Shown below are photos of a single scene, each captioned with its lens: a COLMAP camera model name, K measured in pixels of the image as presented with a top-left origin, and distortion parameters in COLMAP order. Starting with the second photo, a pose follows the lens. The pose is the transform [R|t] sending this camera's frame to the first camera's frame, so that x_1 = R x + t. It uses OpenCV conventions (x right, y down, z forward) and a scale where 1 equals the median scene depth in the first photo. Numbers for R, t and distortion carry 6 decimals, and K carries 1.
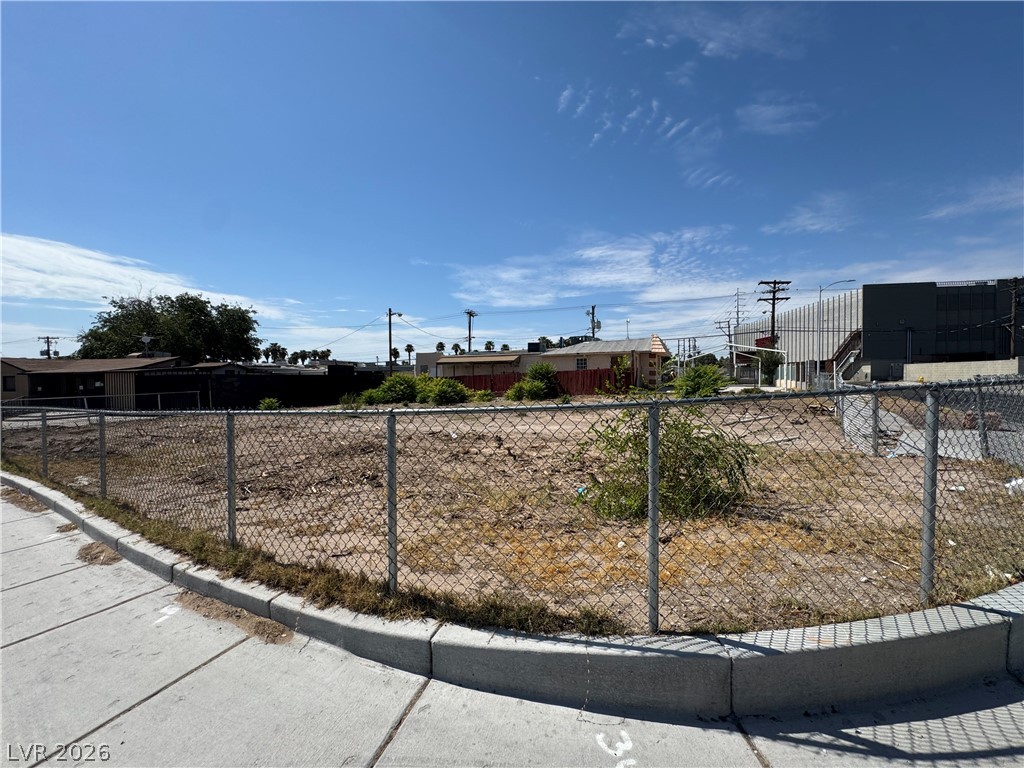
lens RADIAL K [[407.9, 0, 512.2], [0, 407.9, 391.5], [0, 0, 1]] dist [0.000147, -0.000069]
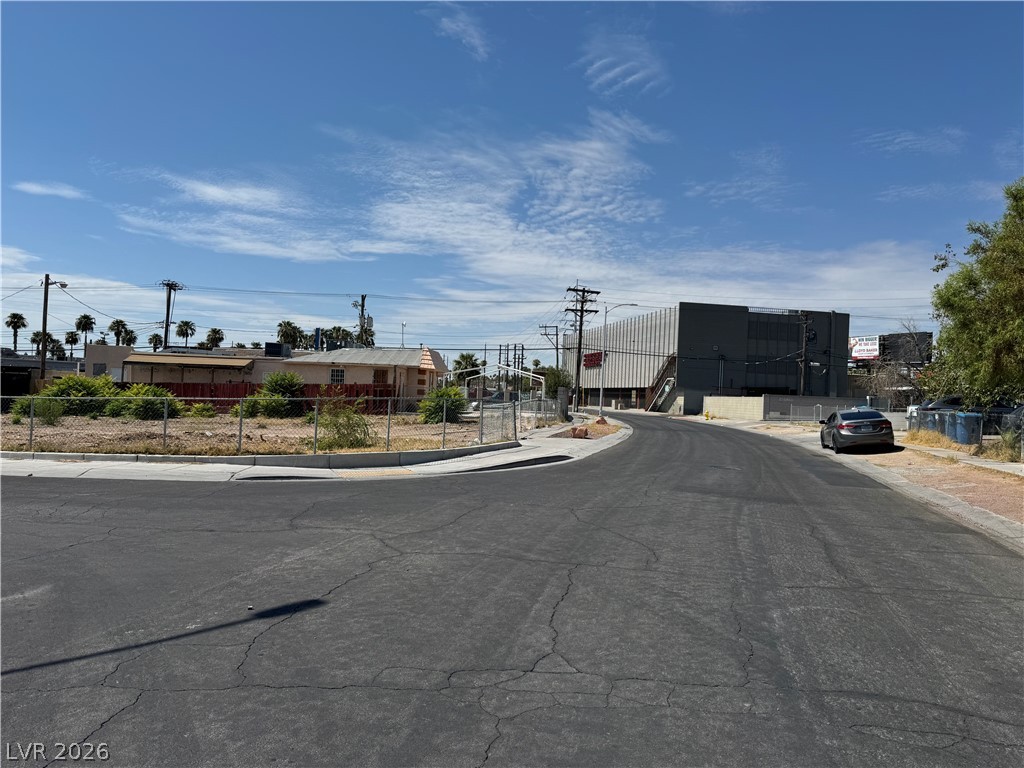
lens RADIAL K [[713.9, 0, 512.0], [0, 713.9, 384.0], [0, 0, 1]] dist [0.089415, -0.128649]
pose [[0.926157, 0.055428, 0.373044, -0.023744], [-0.037000, 0.997723, -0.056384, 0.009193], [-0.375320, 0.038418, 0.926099, -0.285240]]
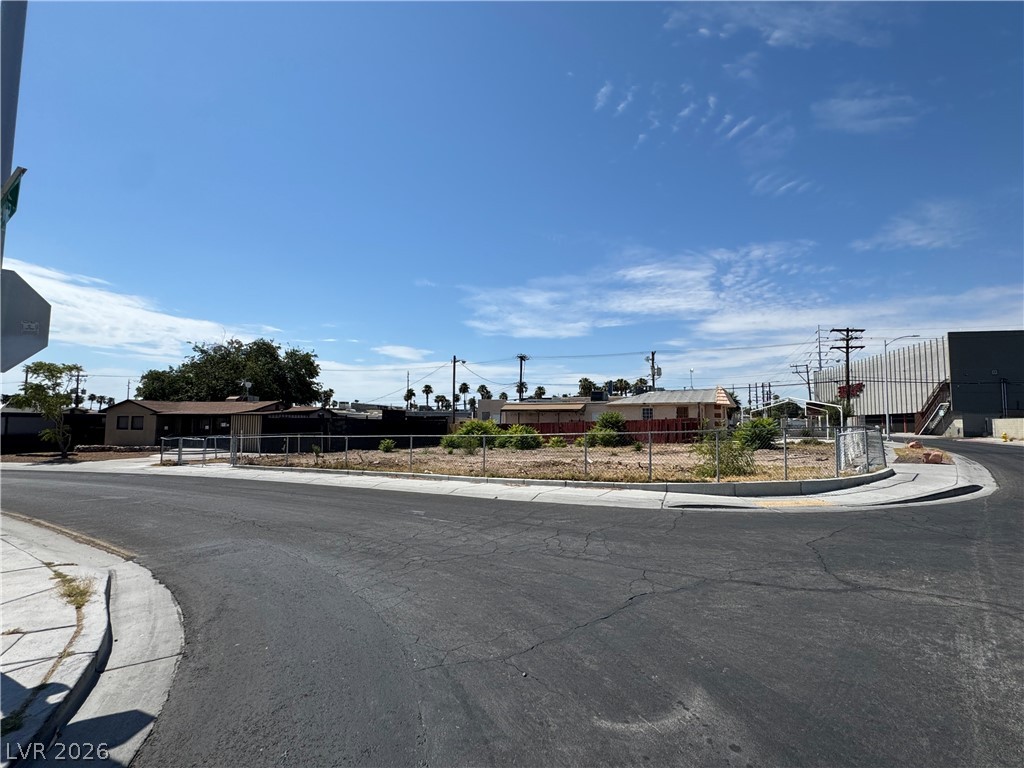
lens RADIAL K [[515.5, 0, 512.0], [0, 515.5, 384.0], [0, 0, 1]] dist [-0.001554, -0.000989]
pose [[0.998739, 0.014261, -0.048146, -0.073667], [-0.019713, 0.993202, -0.114726, 0.009038], [0.046182, 0.115530, 0.992230, -0.205895]]
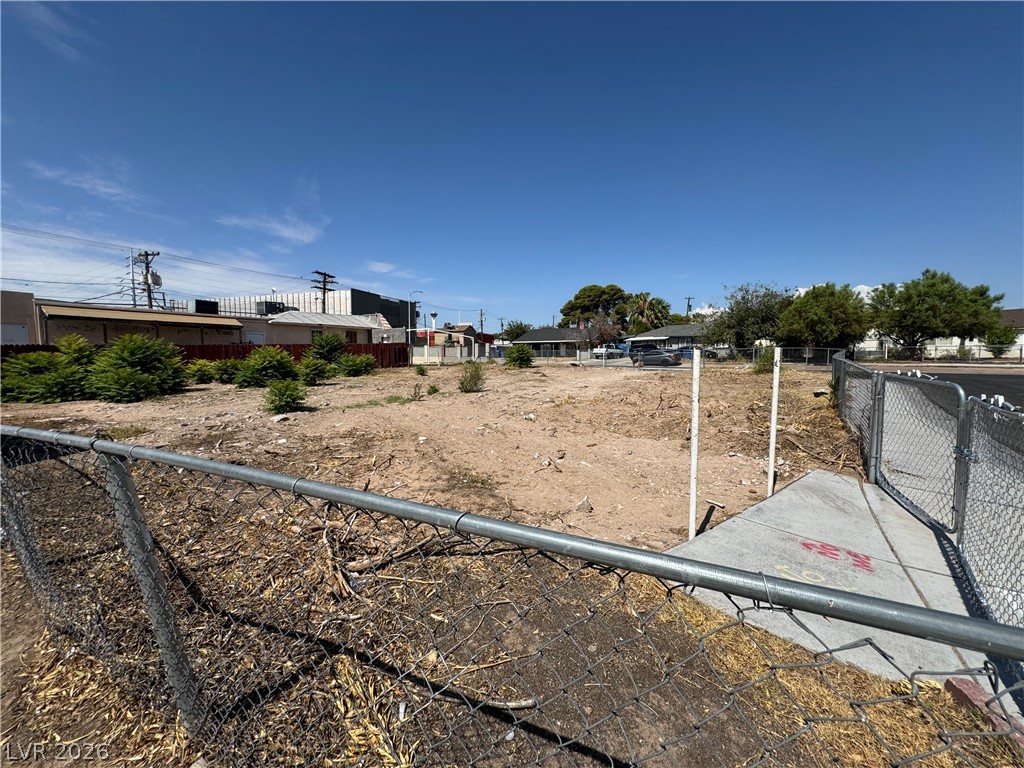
lens RADIAL K [[407.9, 0, 512.2], [0, 407.9, 391.5], [0, 0, 1]] dist [0.000147, -0.000069]
pose [[0.149456, -0.071536, 0.986177, -0.439625], [0.034451, 0.997151, 0.067111, 0.004056], [-0.988168, 0.023944, 0.151495, 0.306290]]
